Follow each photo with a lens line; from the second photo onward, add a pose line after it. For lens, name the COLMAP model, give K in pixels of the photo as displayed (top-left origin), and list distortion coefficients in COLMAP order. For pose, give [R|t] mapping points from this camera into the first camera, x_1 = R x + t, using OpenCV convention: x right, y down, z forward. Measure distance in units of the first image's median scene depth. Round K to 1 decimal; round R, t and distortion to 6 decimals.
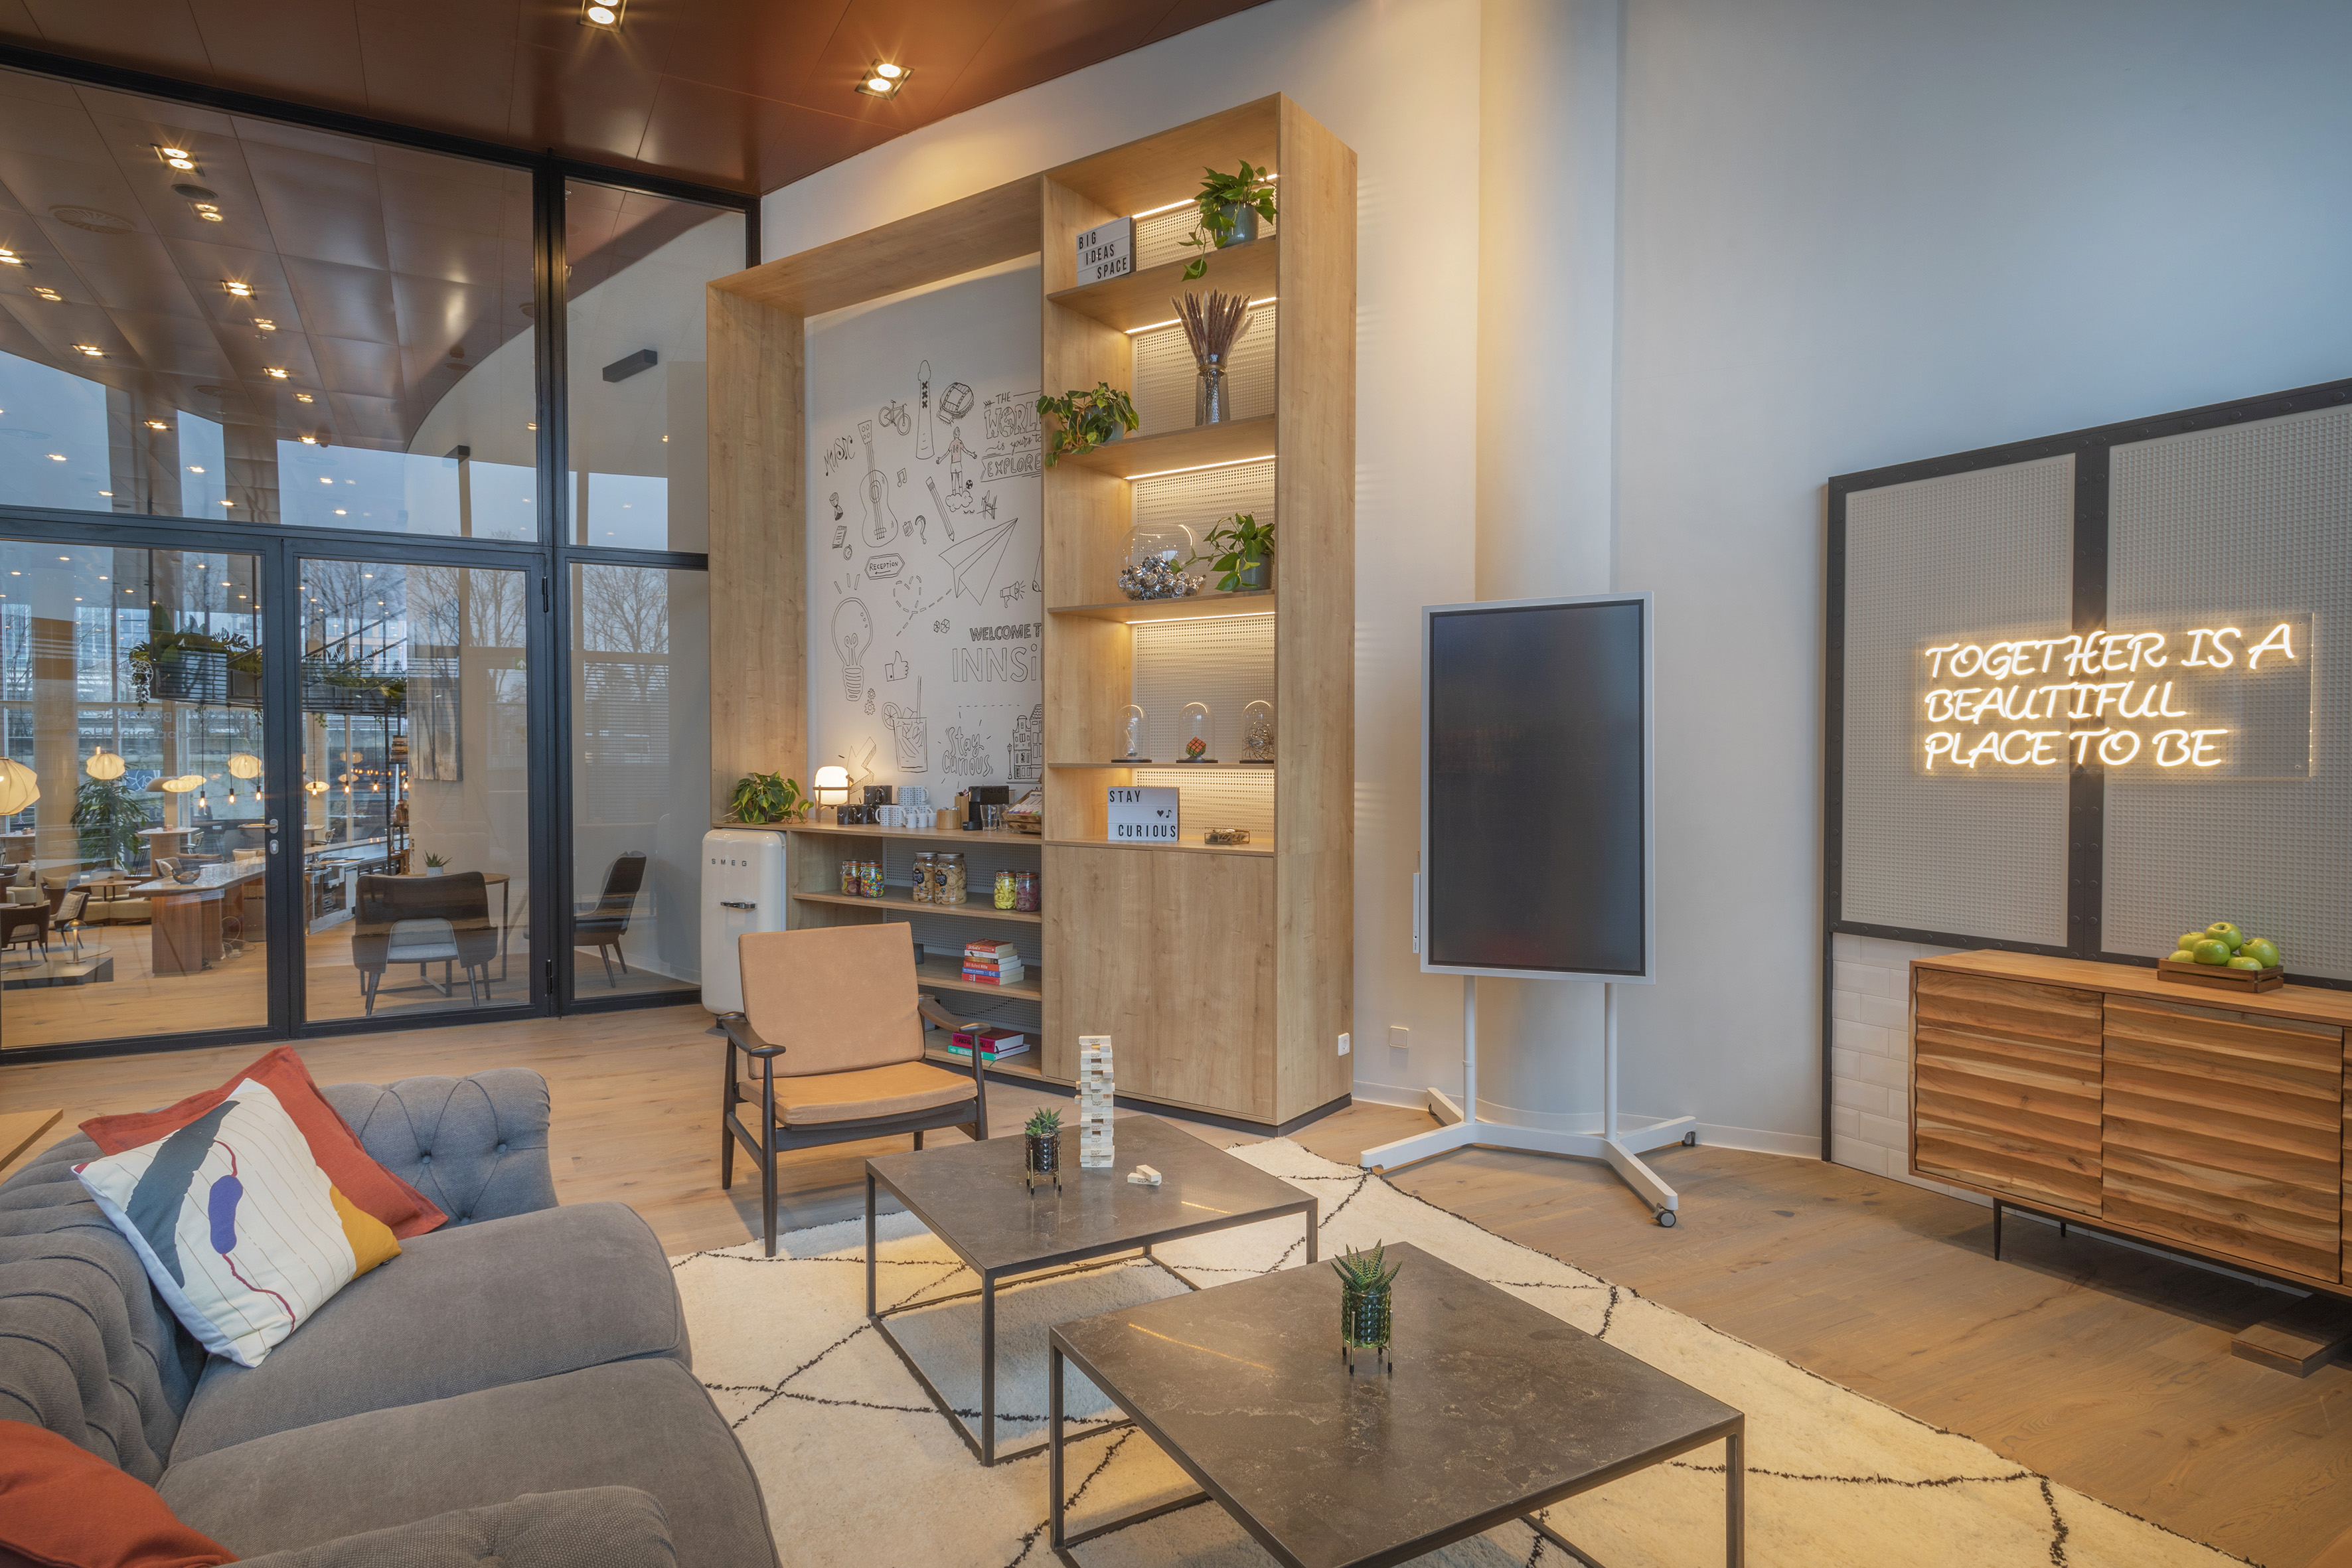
lens RADIAL K [[1320.8, 0, 1154.1], [0, 1320.8, 778.1], [0, 0, 1]] dist [0.019891, -0.000557]
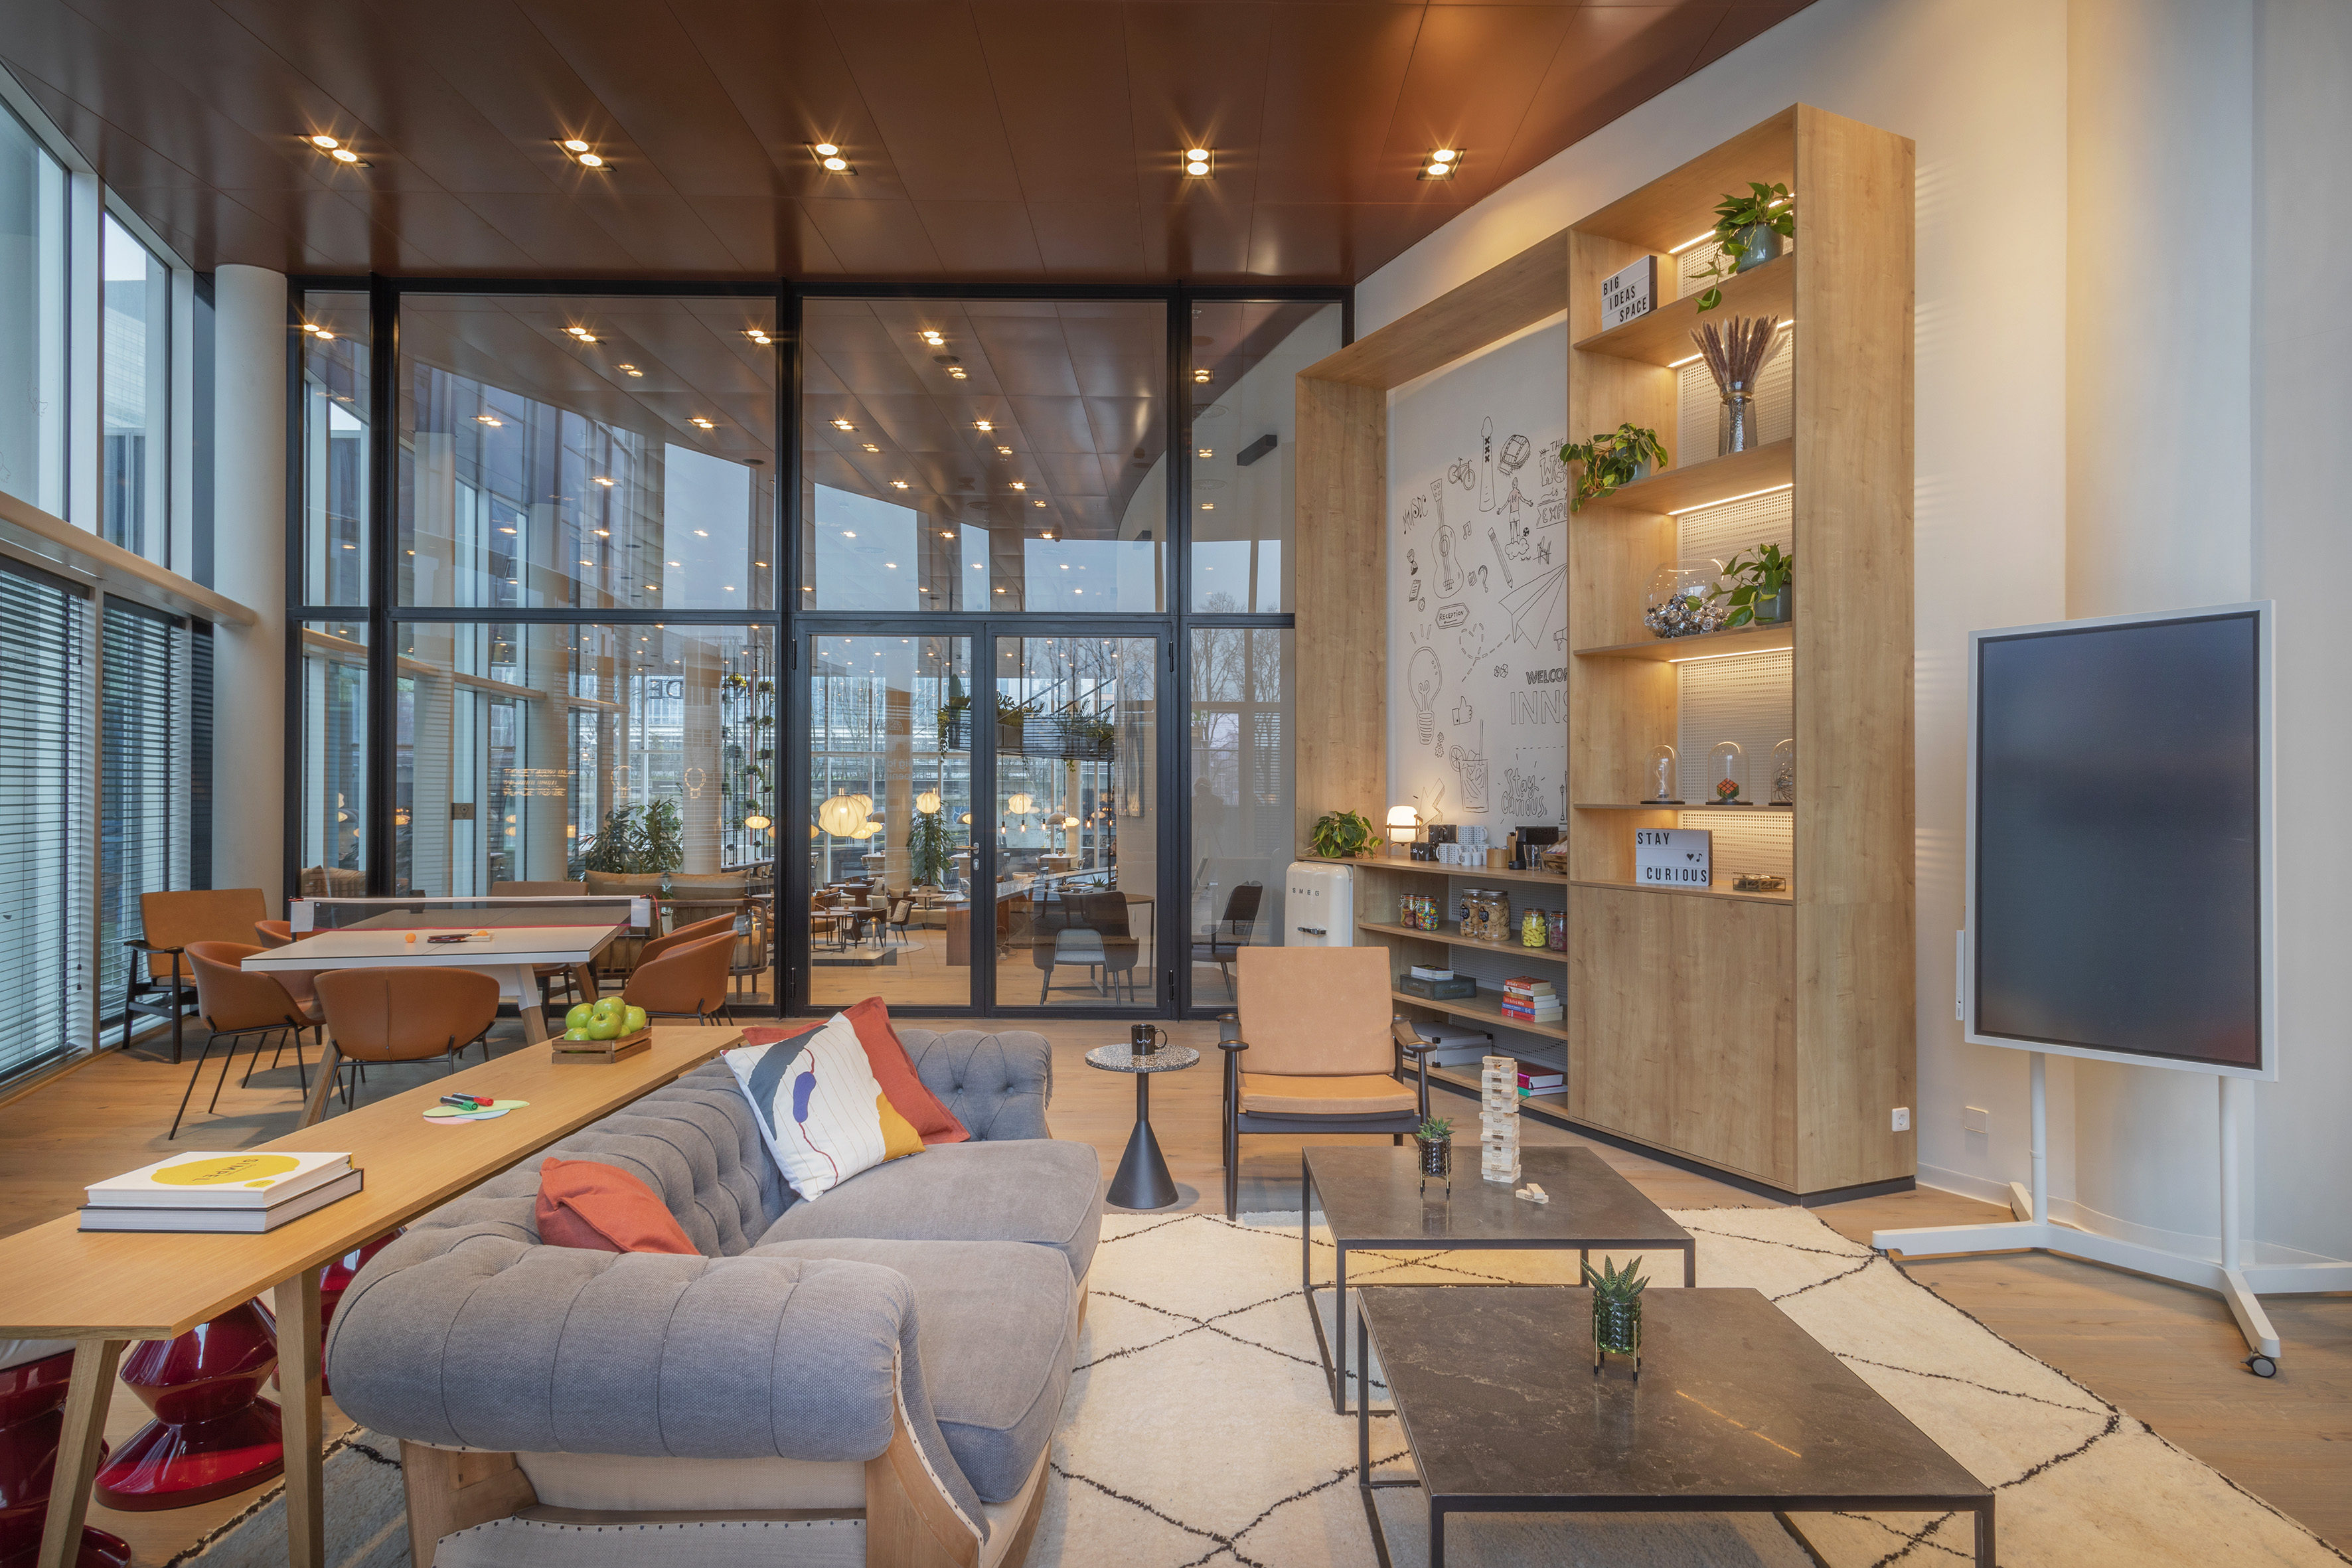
lens RADIAL K [[1320.8, 0, 1161.0], [0, 1320.8, 785.4], [0, 0, 1]] dist [0.019891, -0.000557]
pose [[0.881688, 0.003756, -0.471817, 0.127616], [-0.016737, 0.999588, -0.023319, 0.003646], [0.471535, 0.028457, 0.881388, -0.041952]]
